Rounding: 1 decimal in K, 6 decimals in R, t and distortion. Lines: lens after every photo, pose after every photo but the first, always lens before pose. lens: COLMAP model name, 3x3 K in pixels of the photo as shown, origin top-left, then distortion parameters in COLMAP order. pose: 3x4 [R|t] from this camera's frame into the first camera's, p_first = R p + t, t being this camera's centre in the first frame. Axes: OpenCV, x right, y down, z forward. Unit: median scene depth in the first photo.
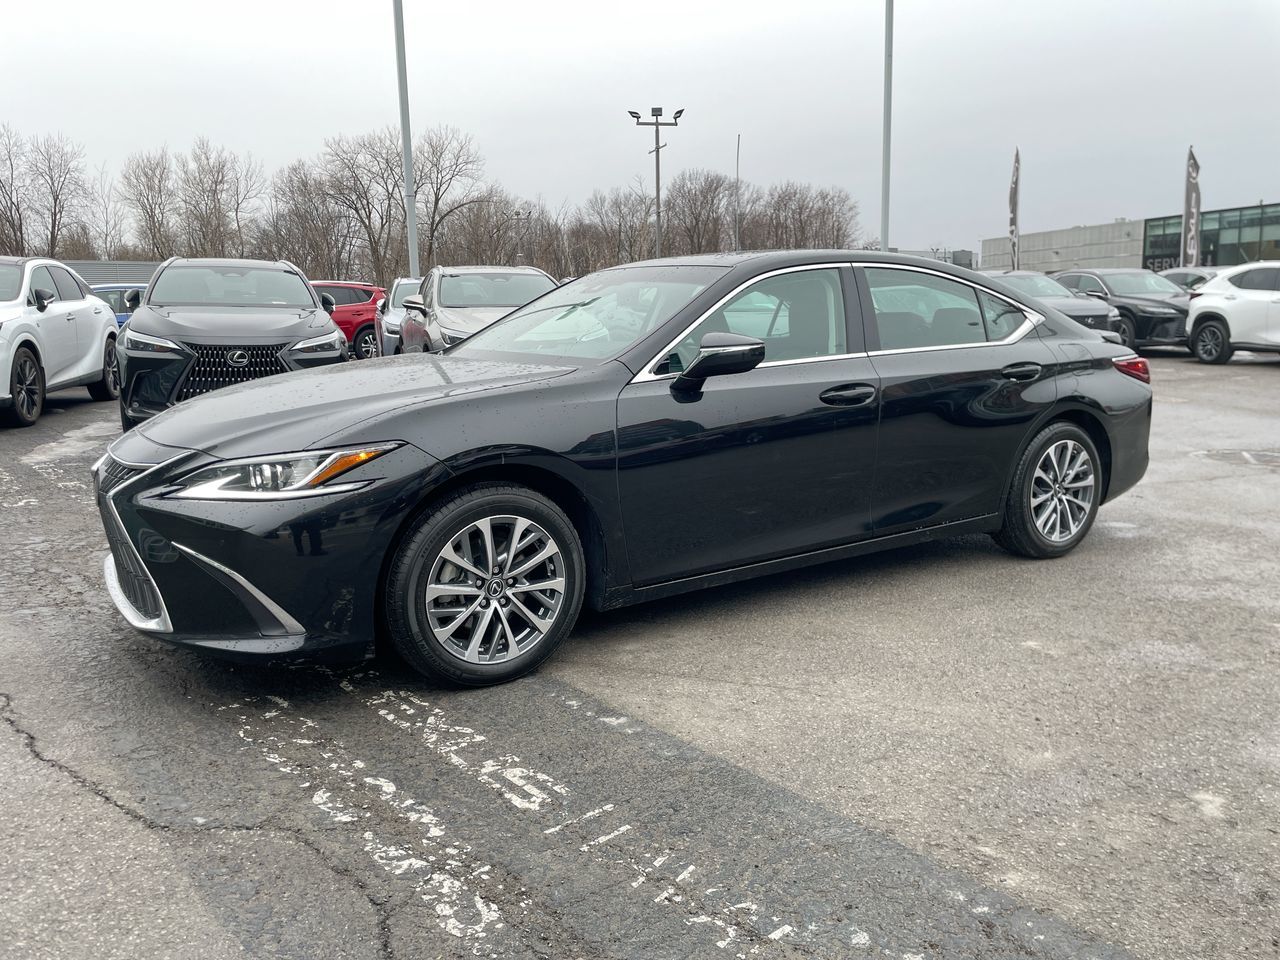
lens RADIAL K [[961.0, 0, 635.2], [0, 961.0, 464.8], [0, 0, 1]] dist [0.096868, -0.120818]
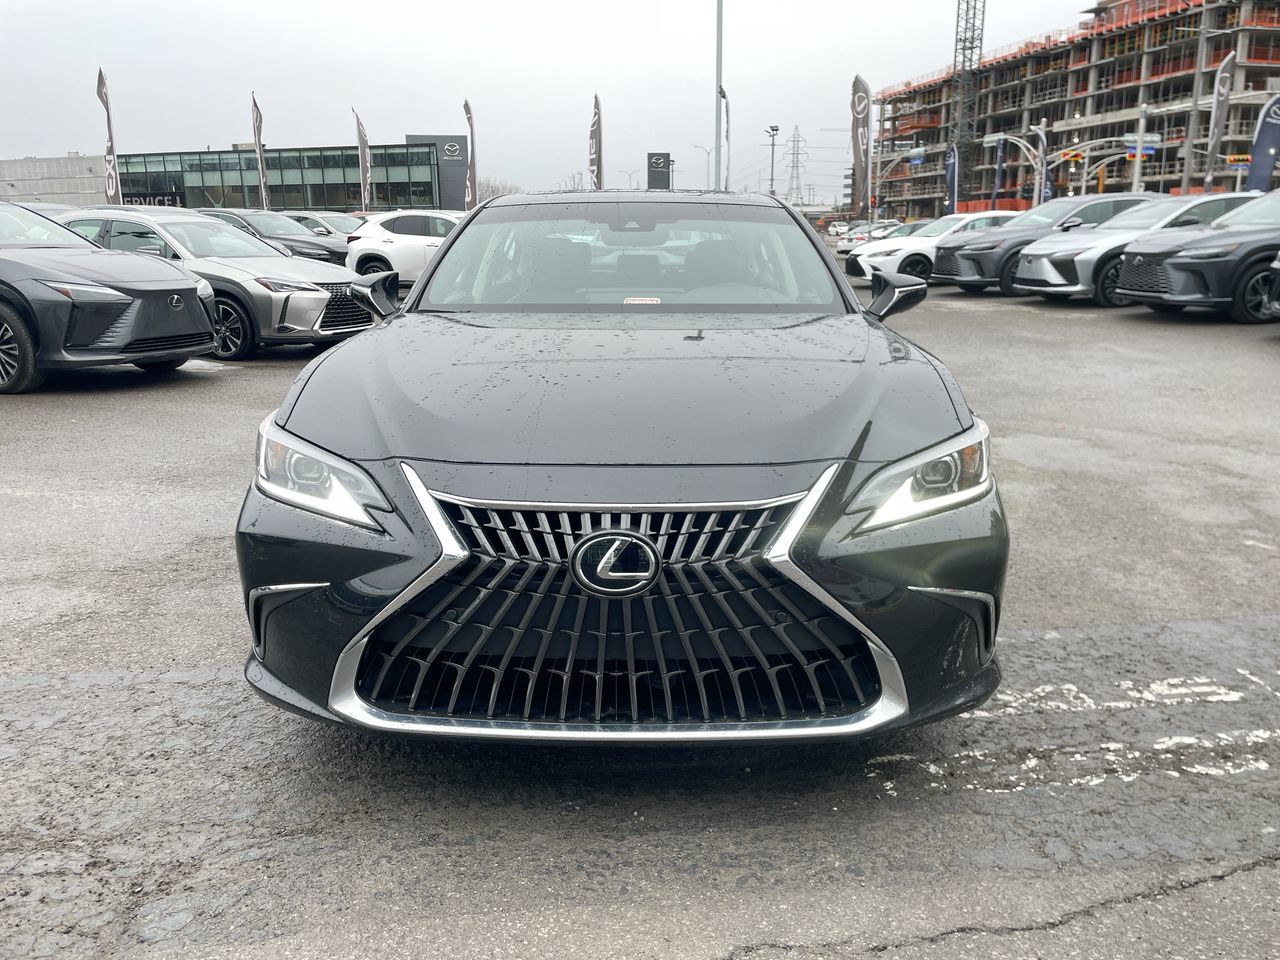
lens RADIAL K [[961.0, 0, 629.5], [0, 961.0, 462.1], [0, 0, 1]] dist [0.096868, -0.120818]
pose [[0.557743, -0.175830, 0.811176, -0.793790], [0.129235, 0.983782, 0.124385, -0.086726], [-0.819891, 0.035457, 0.571421, 0.528816]]
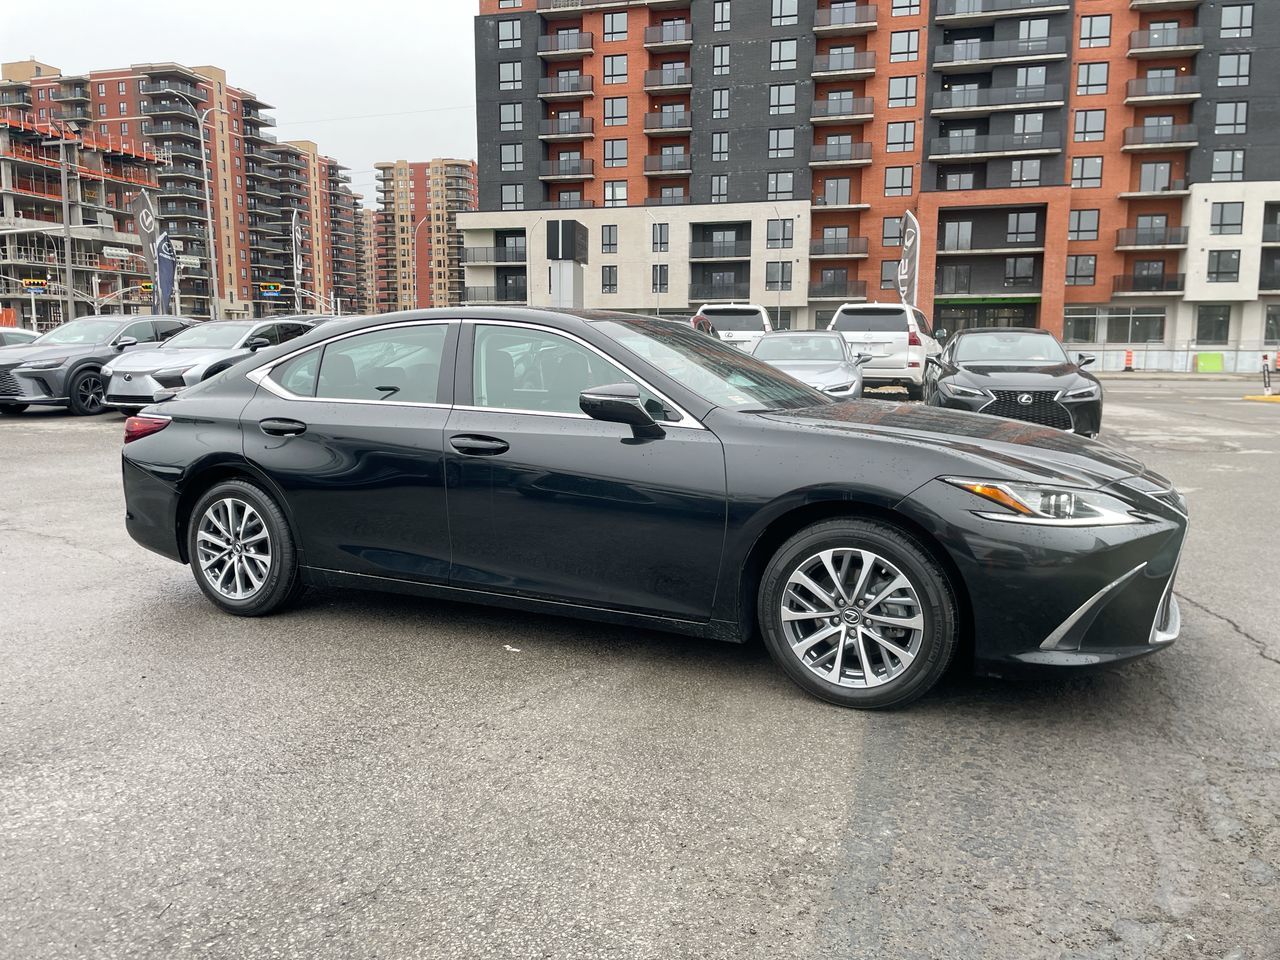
lens RADIAL K [[961.0, 0, 621.7], [0, 961.0, 468.1], [0, 0, 1]] dist [0.096868, -0.120818]
pose [[-0.507985, -0.086390, 0.857023, -0.936459], [0.147847, 0.971447, 0.185558, -0.262734], [-0.848582, 0.220969, -0.480708, 1.659030]]
